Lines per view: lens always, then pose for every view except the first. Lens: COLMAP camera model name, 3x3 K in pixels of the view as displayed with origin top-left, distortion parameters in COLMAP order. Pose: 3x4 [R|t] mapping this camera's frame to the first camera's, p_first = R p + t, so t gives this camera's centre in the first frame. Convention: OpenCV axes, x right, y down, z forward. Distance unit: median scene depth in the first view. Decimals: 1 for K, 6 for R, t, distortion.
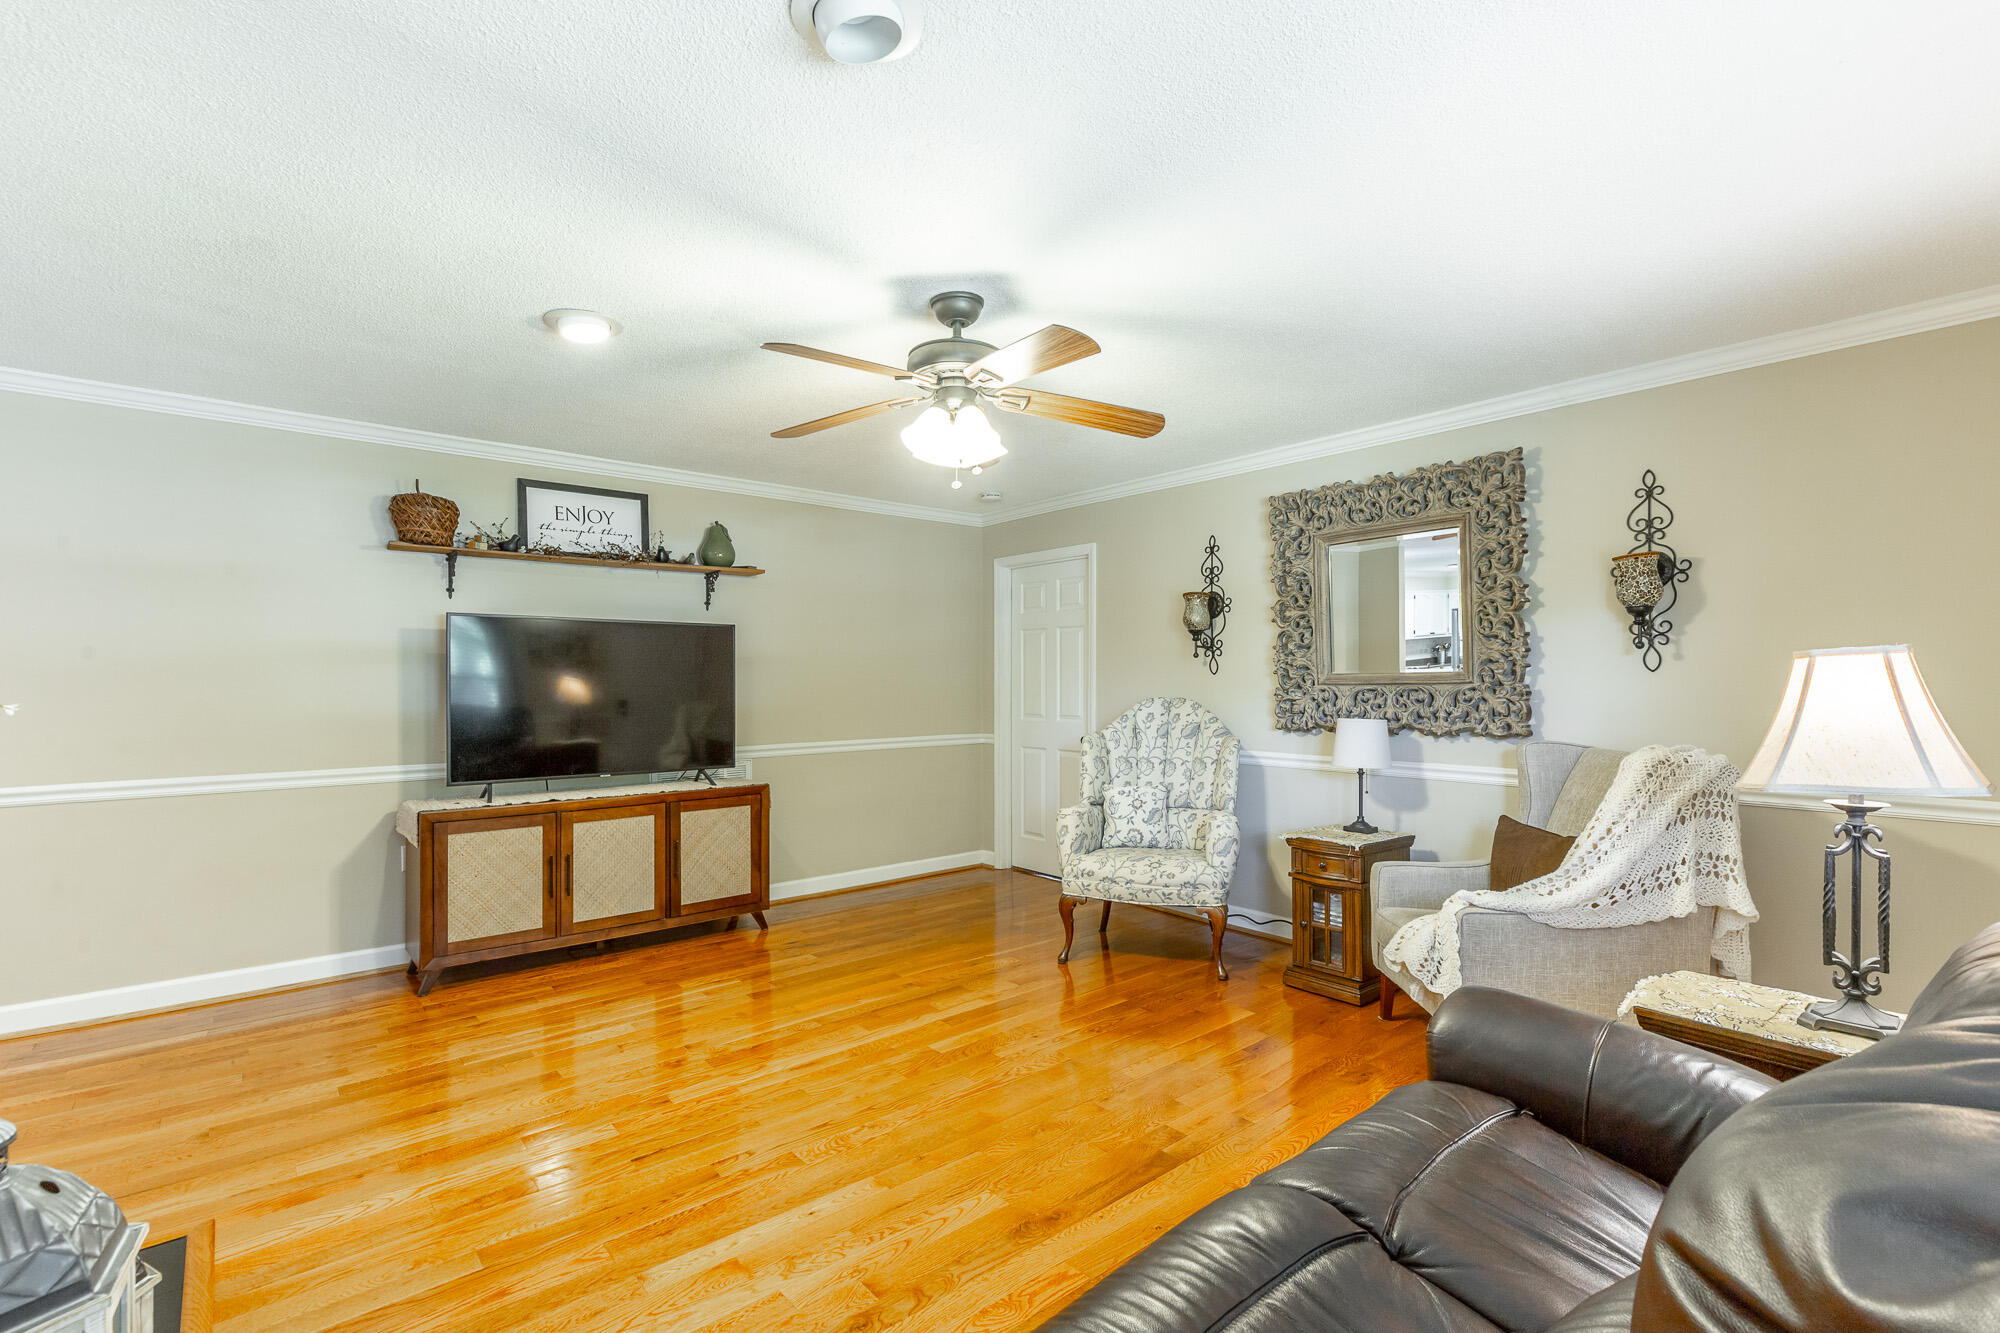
lens RADIAL K [[903.0, 0, 1009.1], [0, 903.0, 681.2], [0, 0, 1]] dist [0.001094, 0.000108]
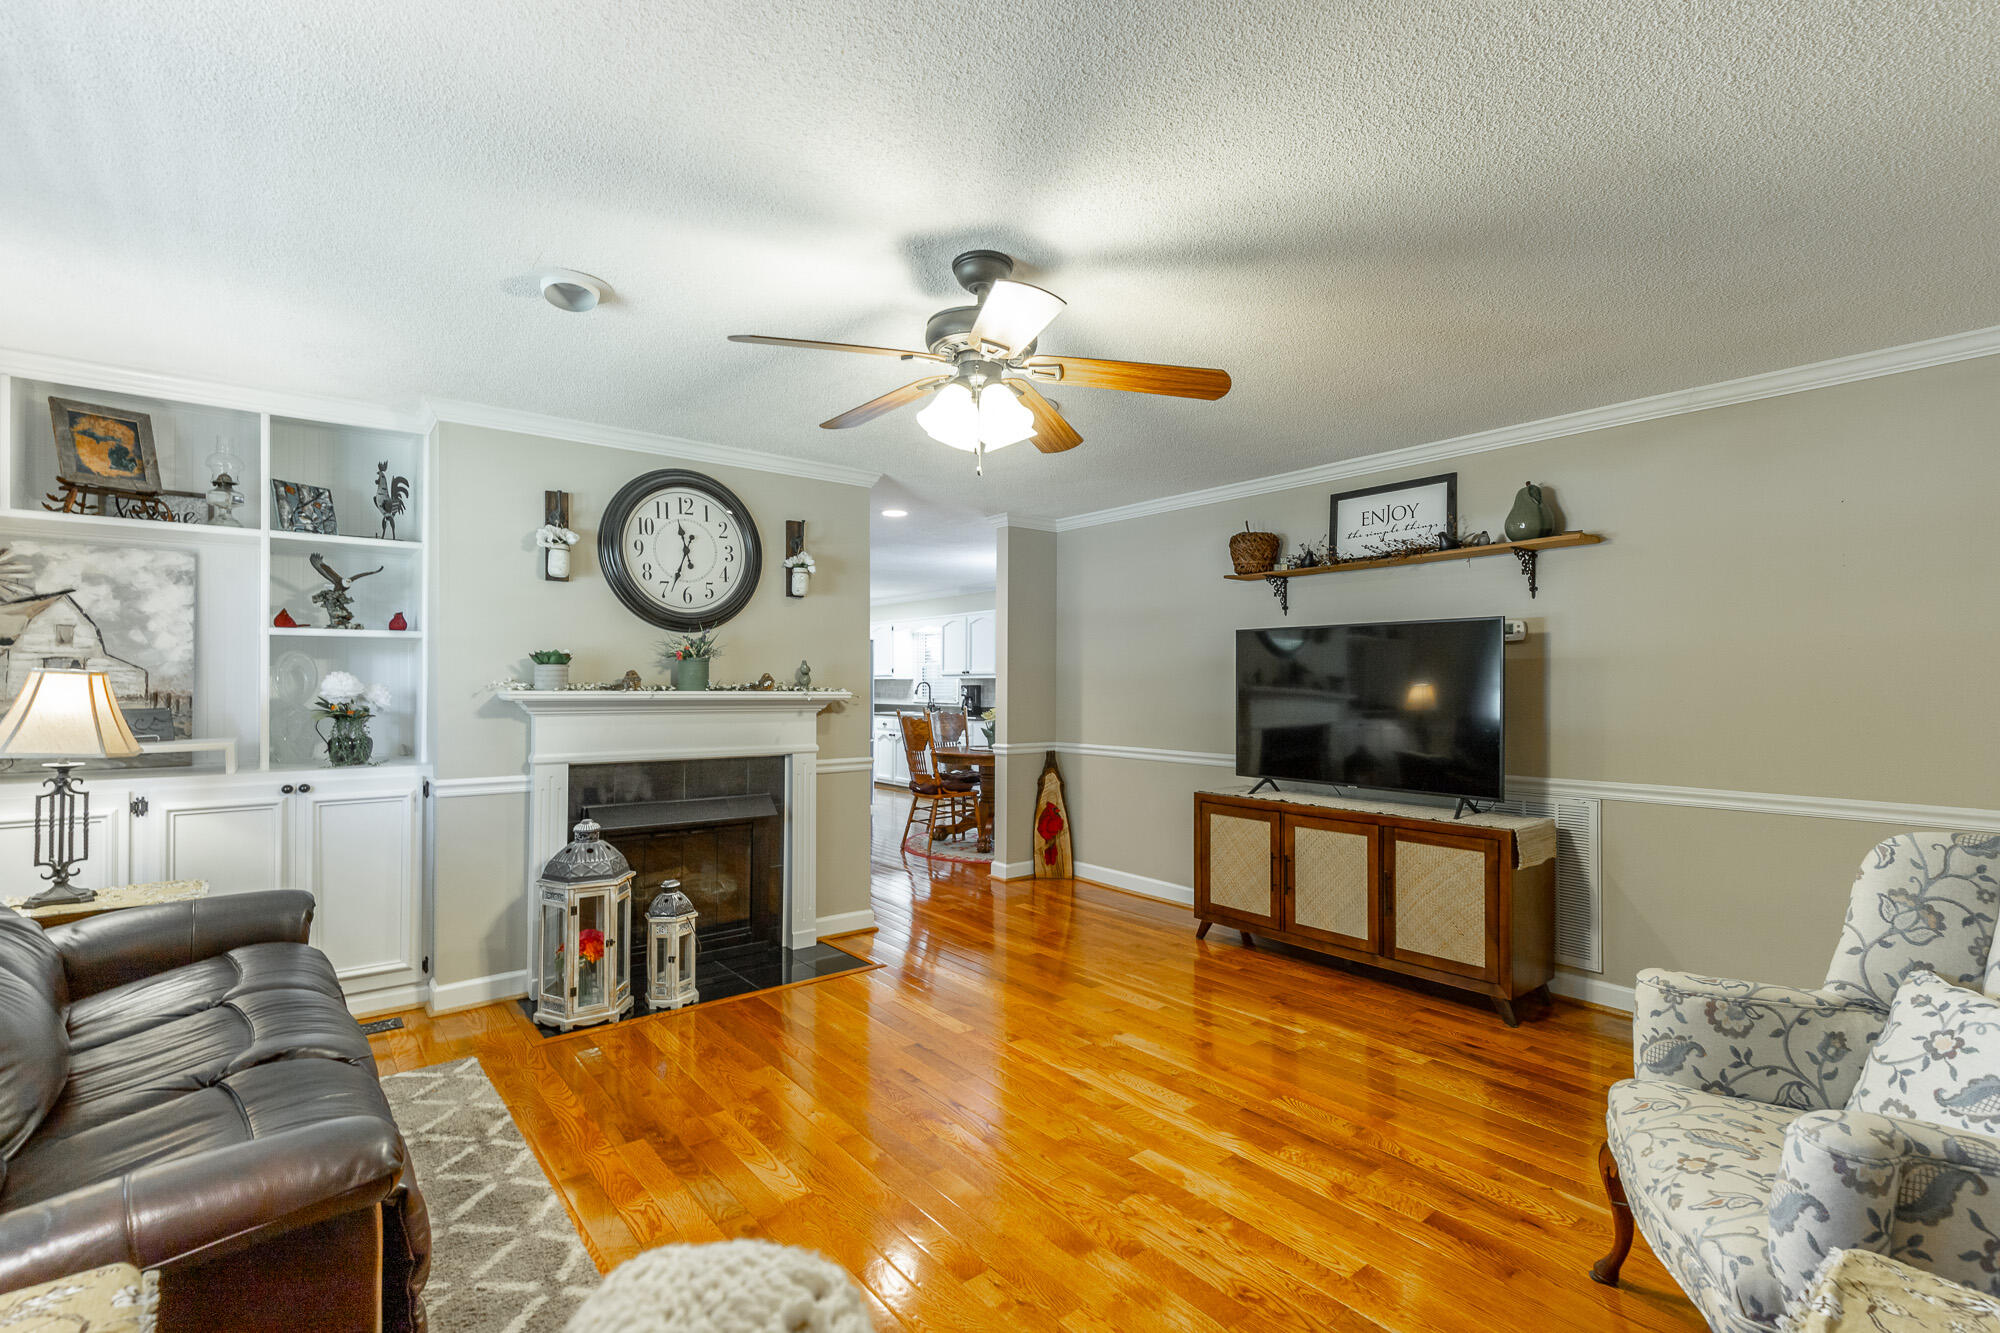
lens RADIAL K [[903.0, 0, 1009.1], [0, 903.0, 681.2], [0, 0, 1]] dist [0.001094, 0.000108]
pose [[-0.028947, -0.002146, -0.999579, 0.537398], [-0.006624, 0.999976, -0.001955, -0.003497], [0.999559, 0.006565, -0.028960, 0.682344]]
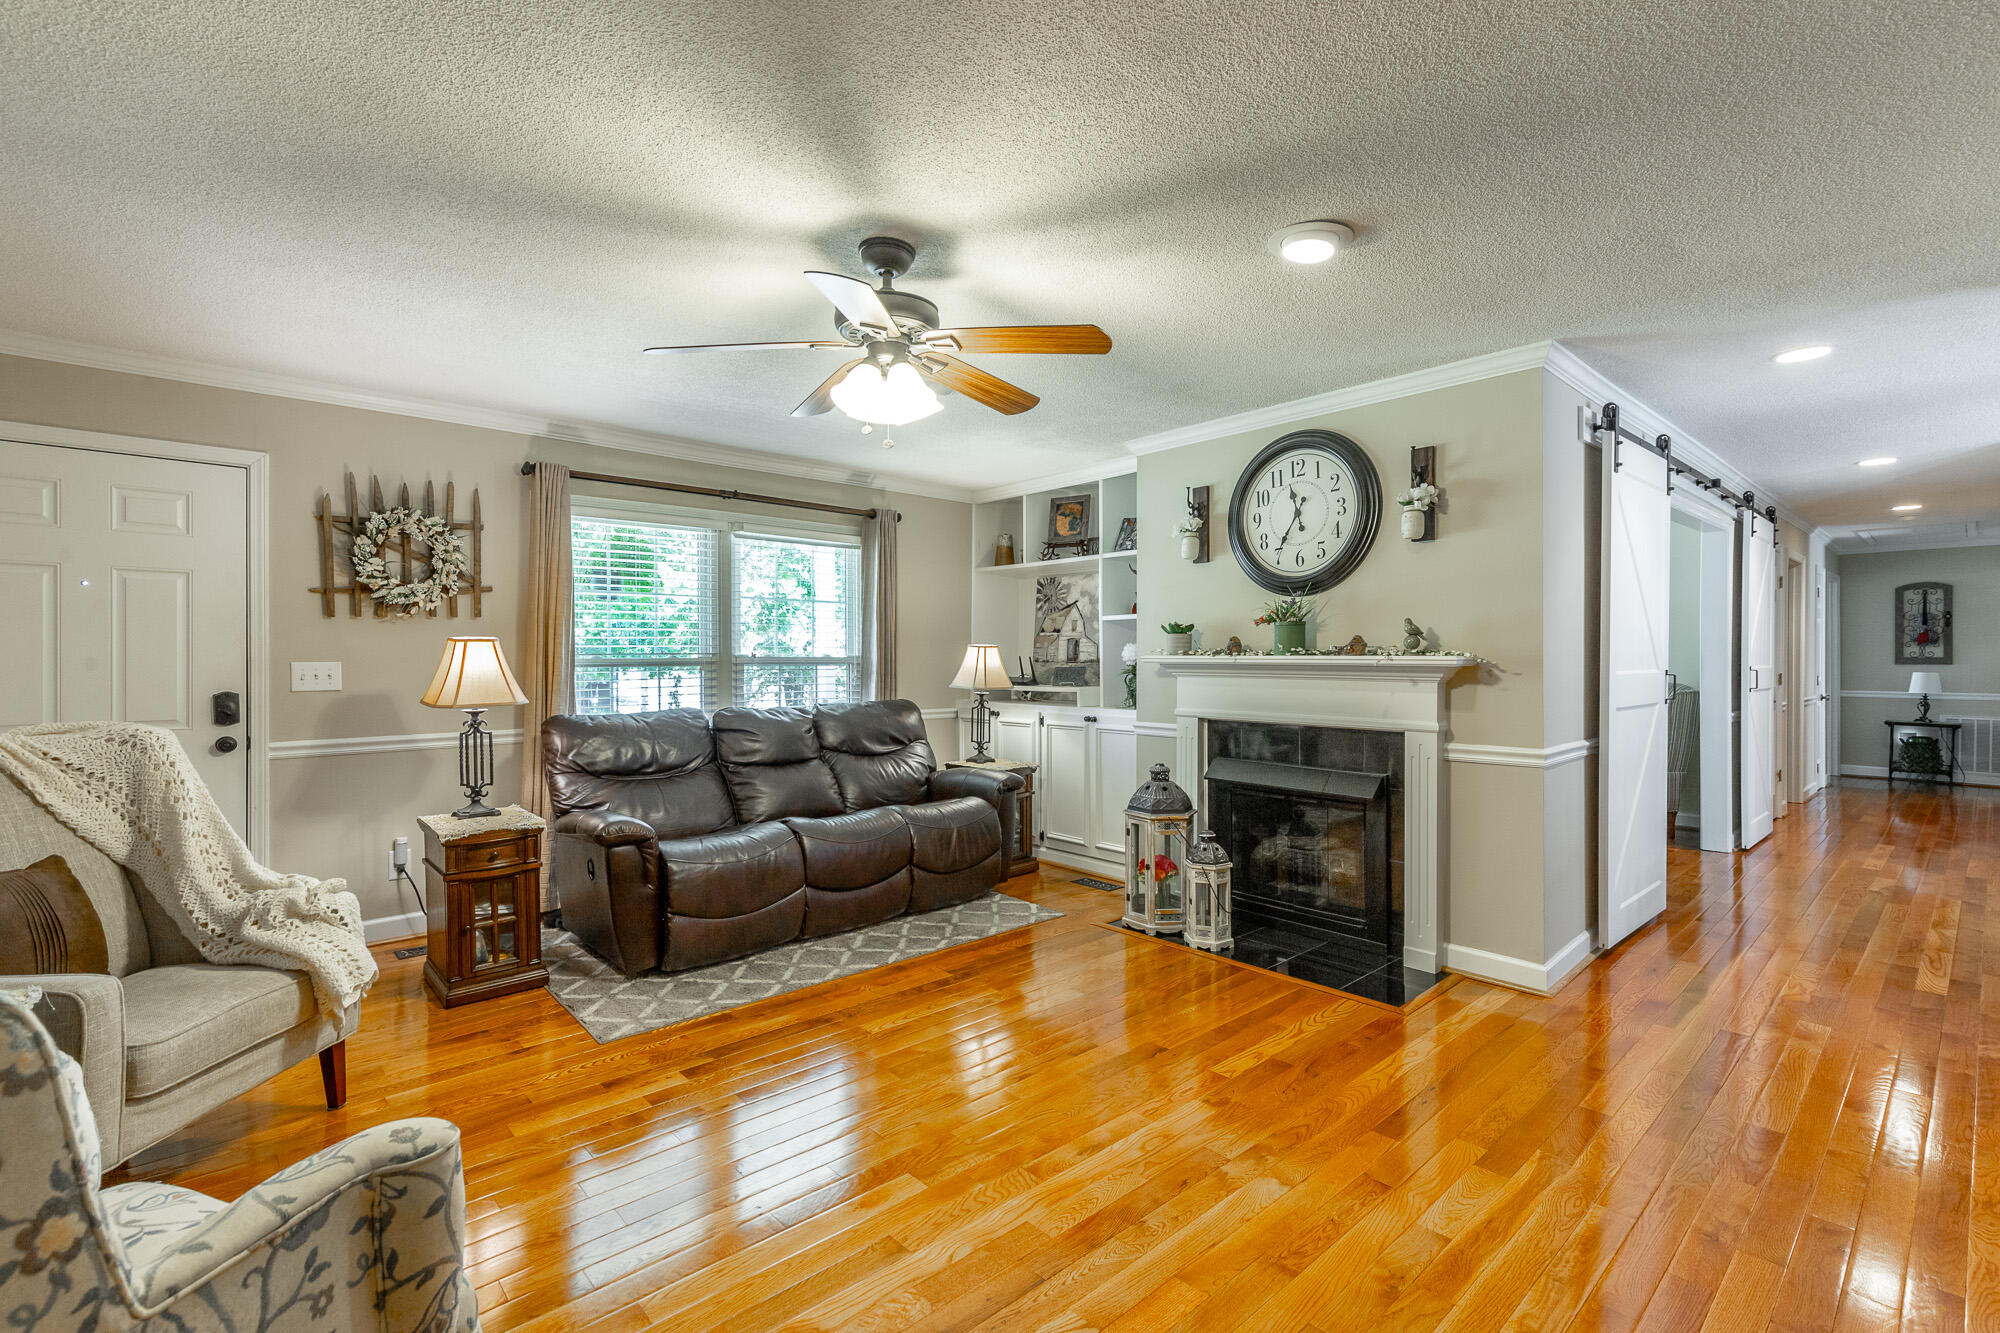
lens RADIAL K [[897.7, 0, 1000.8], [0, 897.7, 664.1], [0, 0, 1]] dist [0.013843, -0.000073]
pose [[-0.999740, 0.005258, -0.022177, -0.102762], [0.005033, 0.999935, 0.010215, 0.005521], [0.022229, 0.010101, -0.999702, 1.270421]]
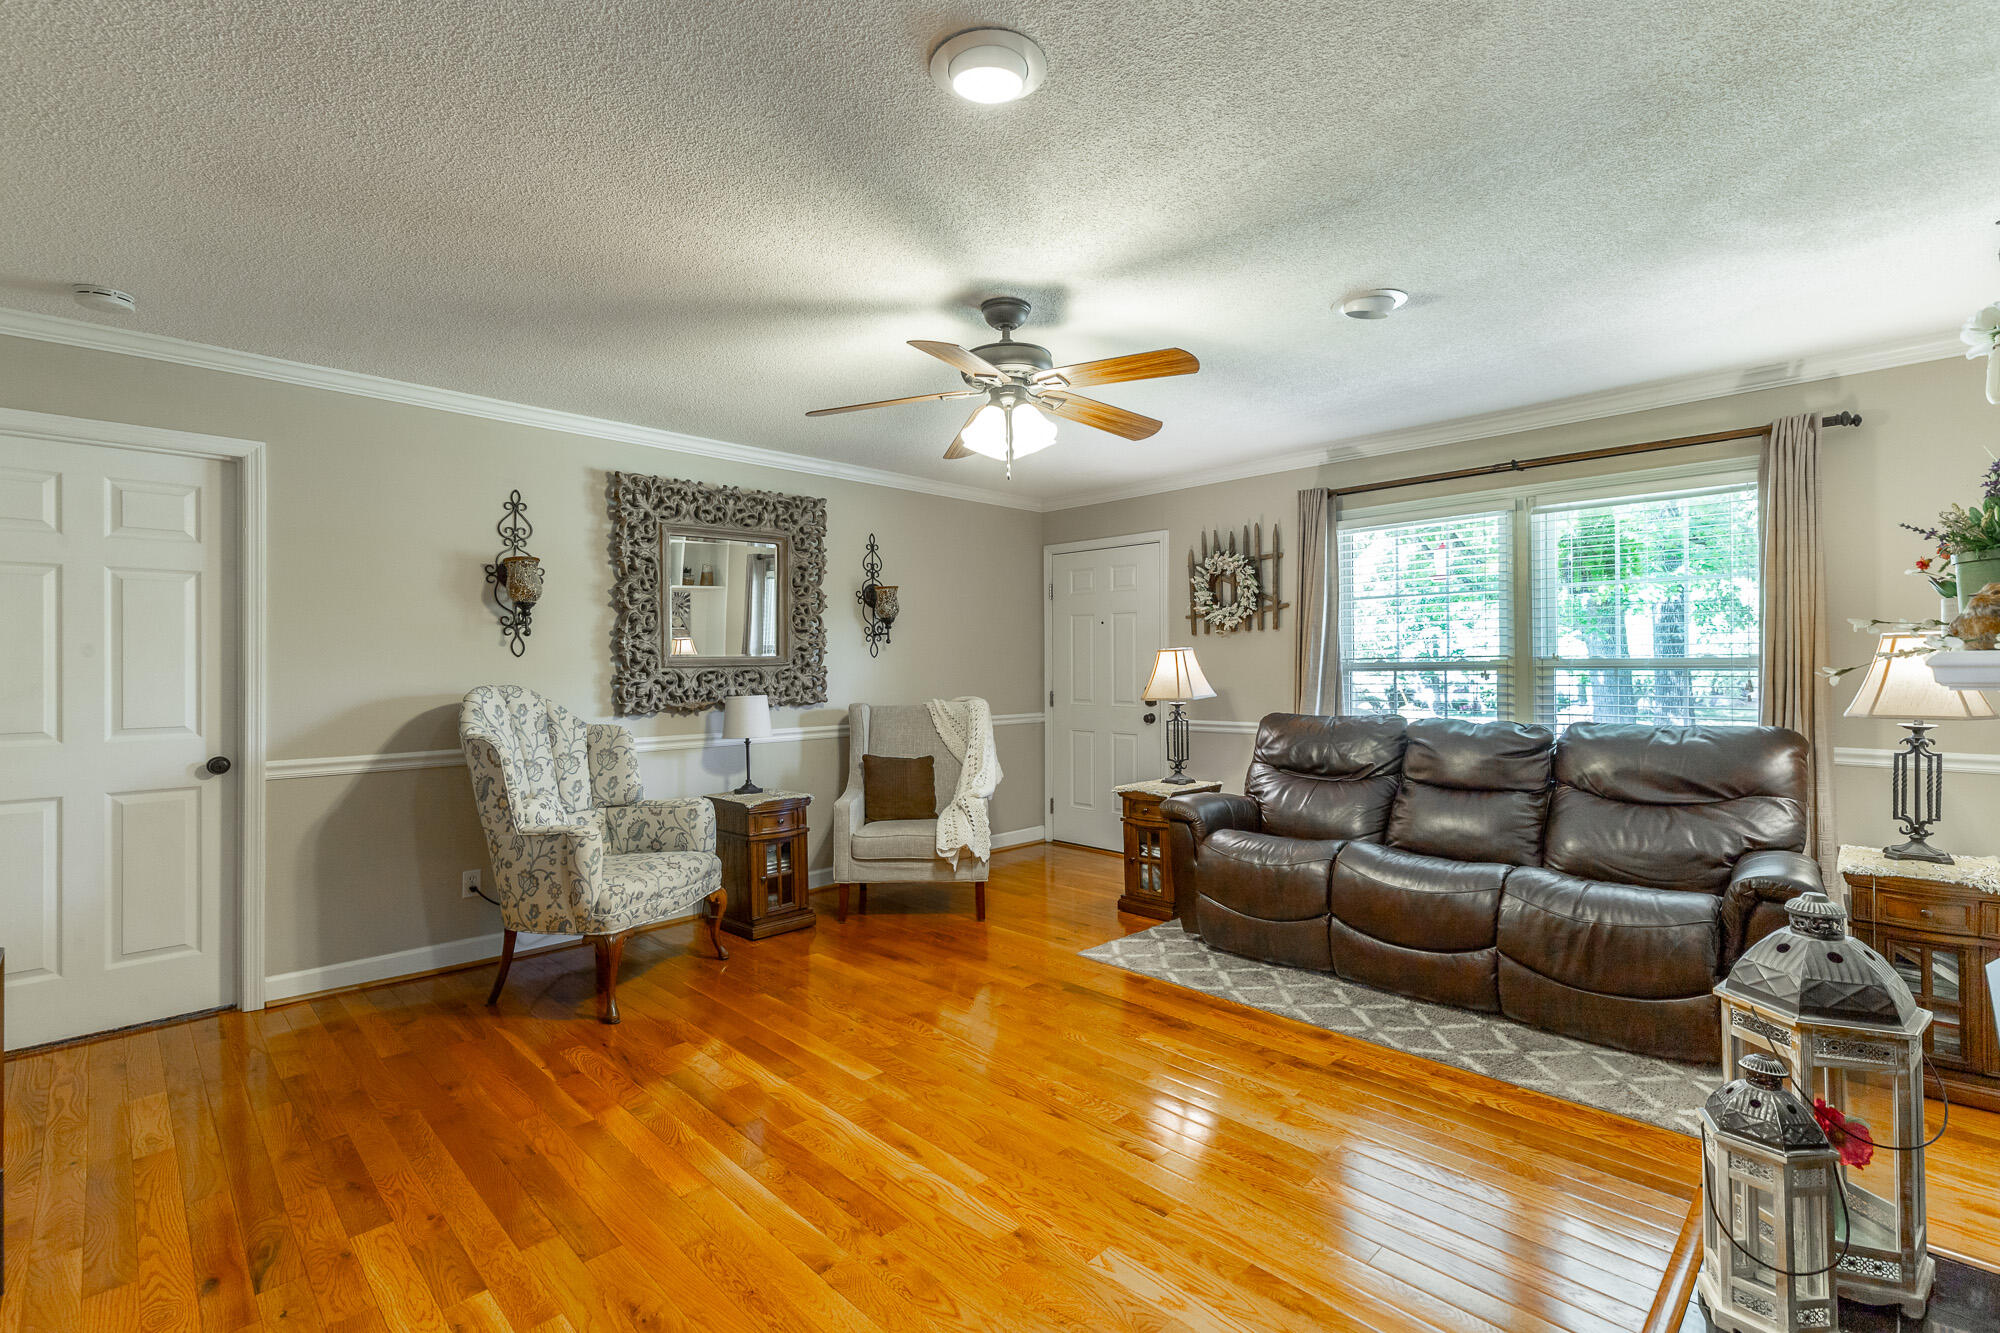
lens RADIAL K [[897.7, 0, 1000.8], [0, 897.7, 664.1], [0, 0, 1]] dist [0.013843, -0.000073]
pose [[-0.073658, 0.006747, 0.997261, -0.731666], [0.011107, 0.999921, -0.005945, 0.010513], [-0.997222, 0.010638, -0.073727, 0.707801]]
